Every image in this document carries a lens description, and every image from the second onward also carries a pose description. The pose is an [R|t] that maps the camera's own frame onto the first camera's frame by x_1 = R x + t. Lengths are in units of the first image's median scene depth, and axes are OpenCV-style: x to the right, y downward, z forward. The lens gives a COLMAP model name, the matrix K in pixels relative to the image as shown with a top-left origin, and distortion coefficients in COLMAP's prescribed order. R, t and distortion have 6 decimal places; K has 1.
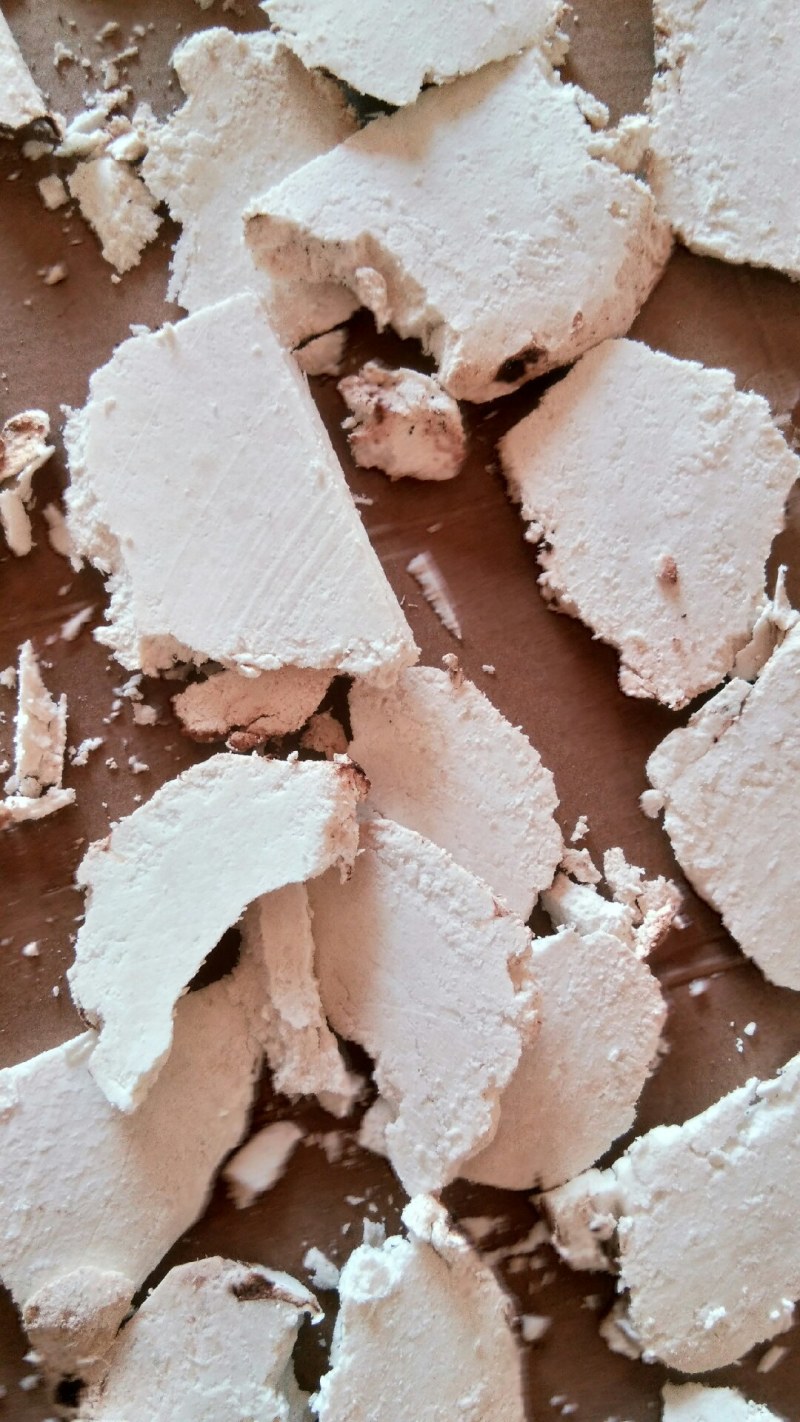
lens RADIAL K [[1214.2, 0, 400.0], [0, 1214.2, 711.0], [0, 0, 1]] dist [0.088235, -0.203454]
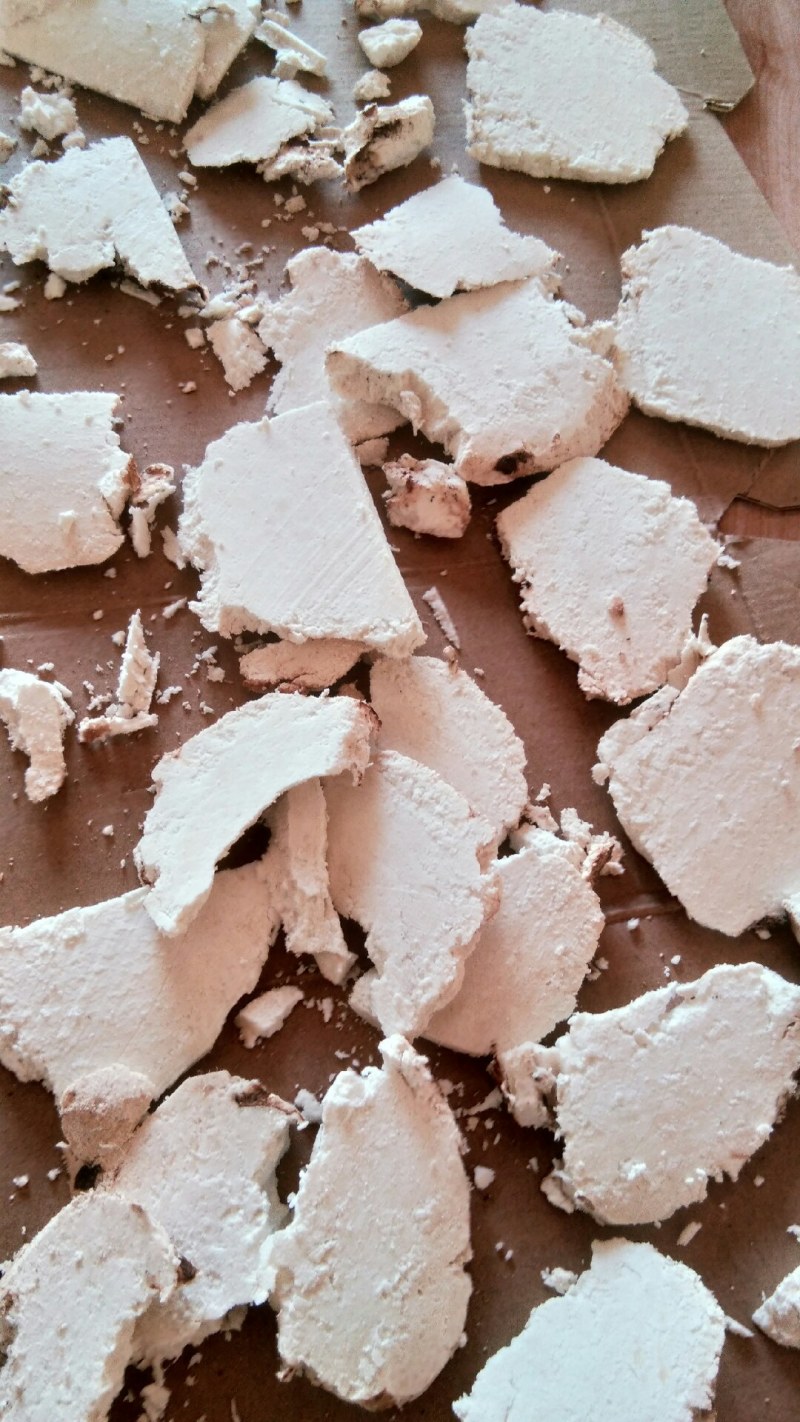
lens RADIAL K [[1214.2, 0, 400.0], [0, 1214.2, 711.0], [0, 0, 1]] dist [0.088235, -0.203454]
pose [[0.996988, 0.068330, -0.036677, 0.041667], [-0.076160, 0.951865, -0.296905, 0.424221], [0.014624, 0.298804, 0.954202, -0.250131]]
